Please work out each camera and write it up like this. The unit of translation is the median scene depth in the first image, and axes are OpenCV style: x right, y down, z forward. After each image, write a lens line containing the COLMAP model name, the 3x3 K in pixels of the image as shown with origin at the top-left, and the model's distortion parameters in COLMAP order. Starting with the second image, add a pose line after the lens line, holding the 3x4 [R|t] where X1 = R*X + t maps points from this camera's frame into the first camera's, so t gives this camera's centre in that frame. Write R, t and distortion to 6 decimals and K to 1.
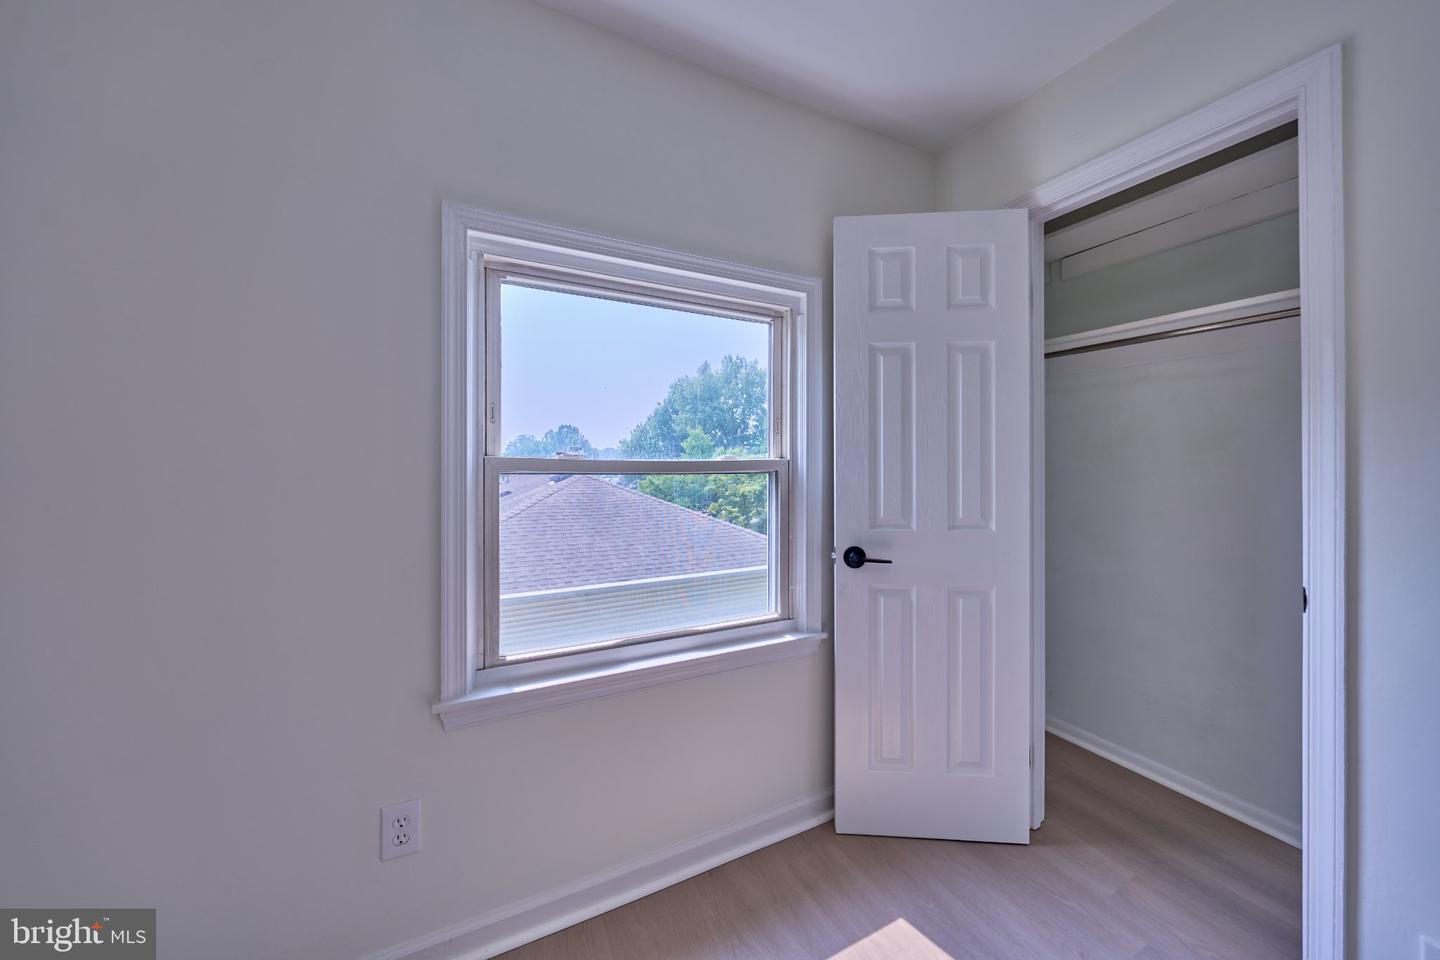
lens RADIAL K [[501.4, 0, 717.5], [0, 501.4, 464.1], [0, 0, 1]] dist [-0.007908, -0.000030]
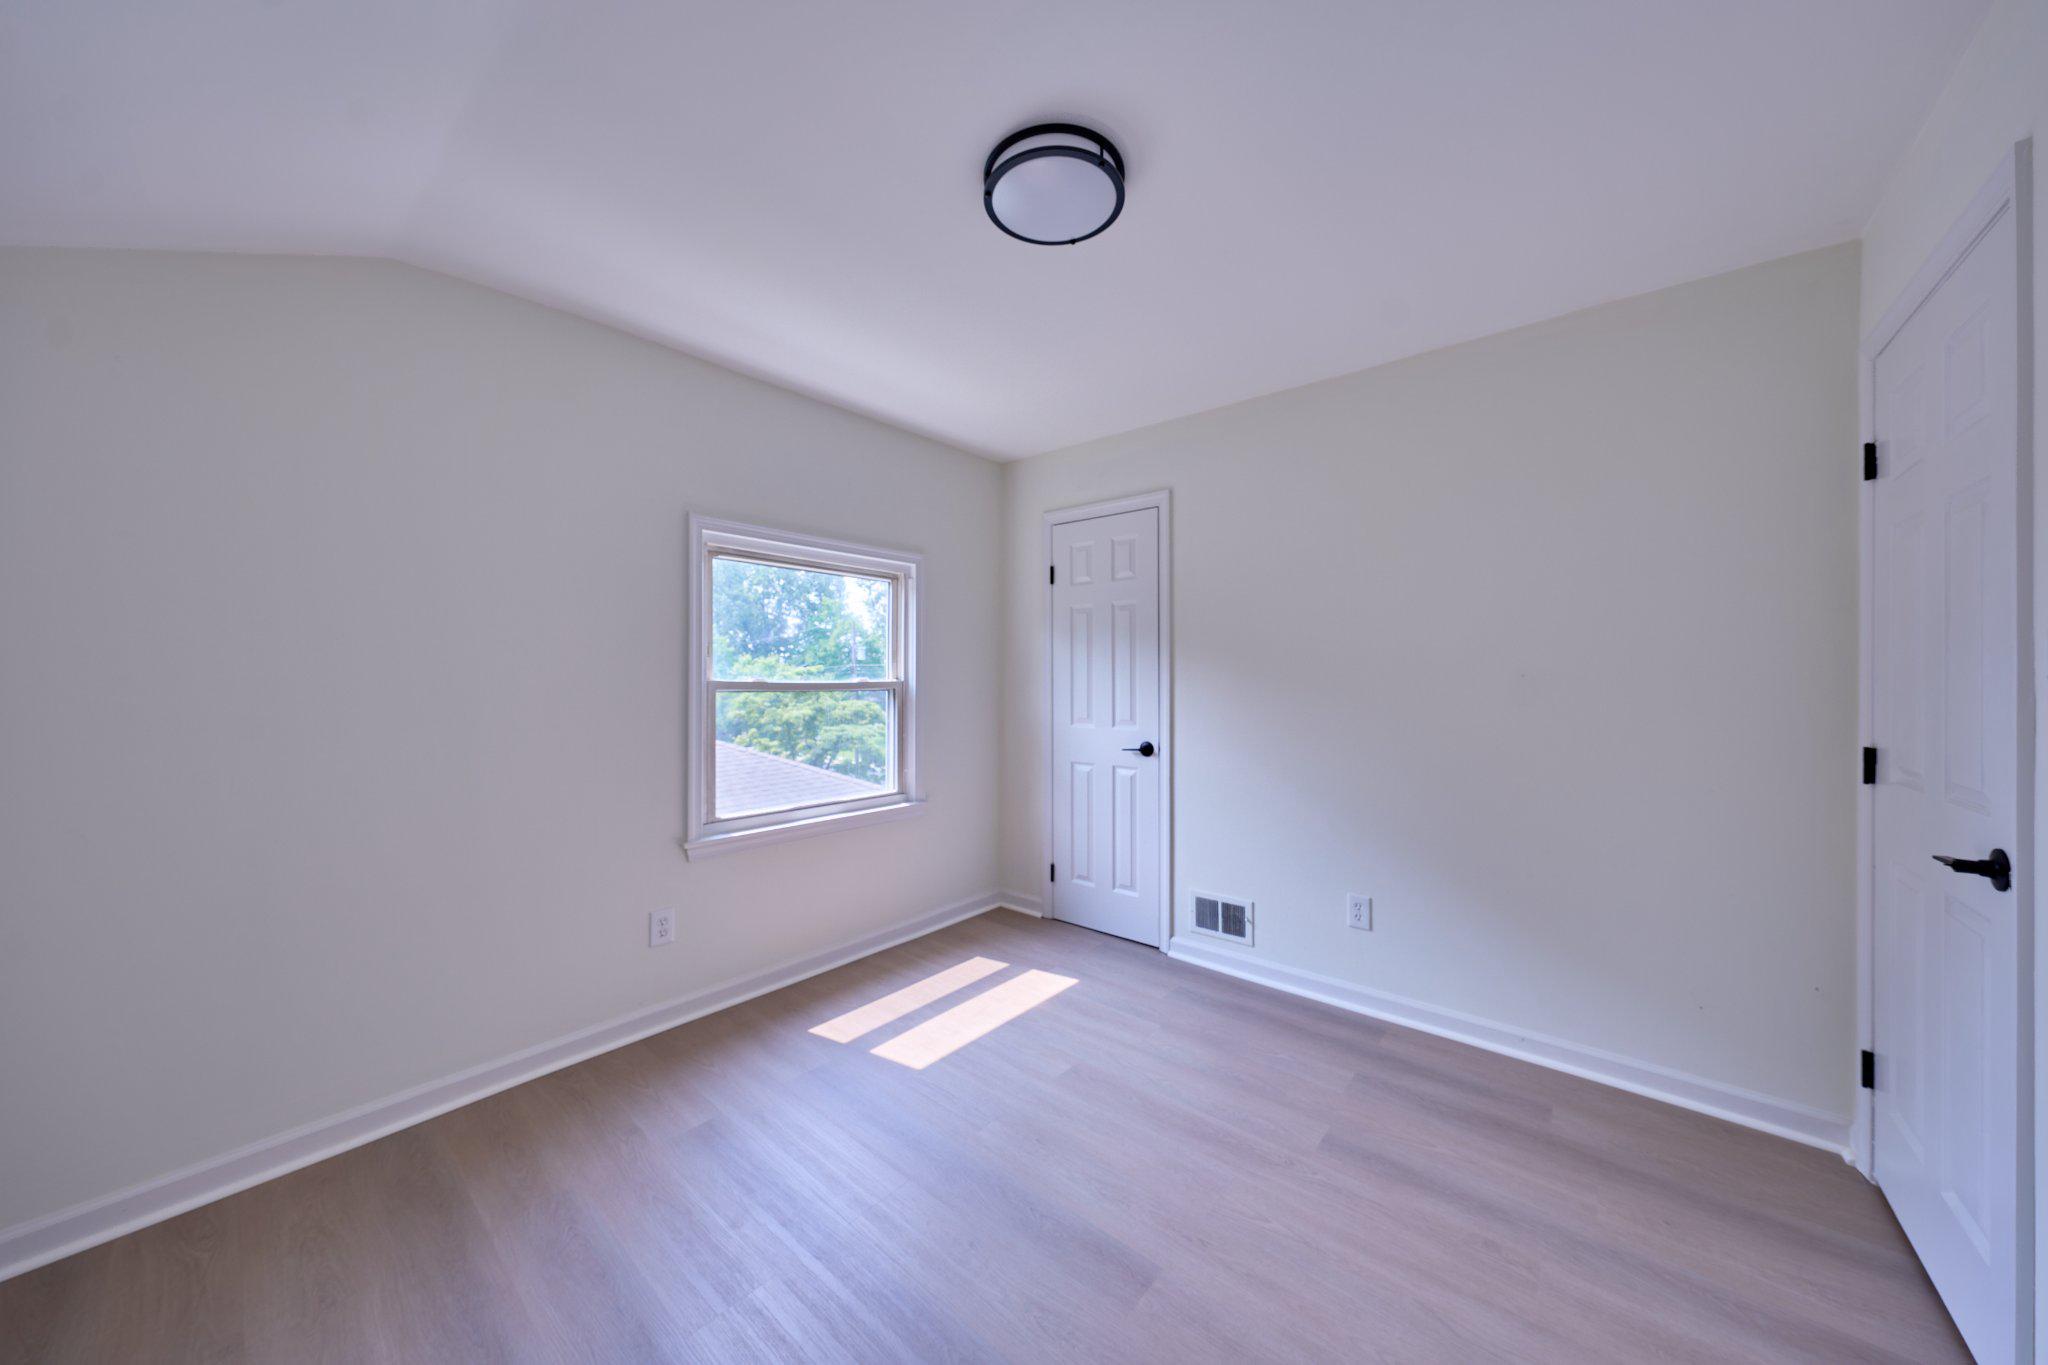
lens RADIAL K [[722.9, 0, 1027.4], [0, 722.9, 687.2], [0, 0, 1]] dist [-0.002055, -0.000054]
pose [[0.922154, -0.003771, 0.386804, -0.313473], [-0.000598, 0.999937, 0.011174, -0.012755], [-0.386822, -0.010535, 0.922094, -0.986440]]
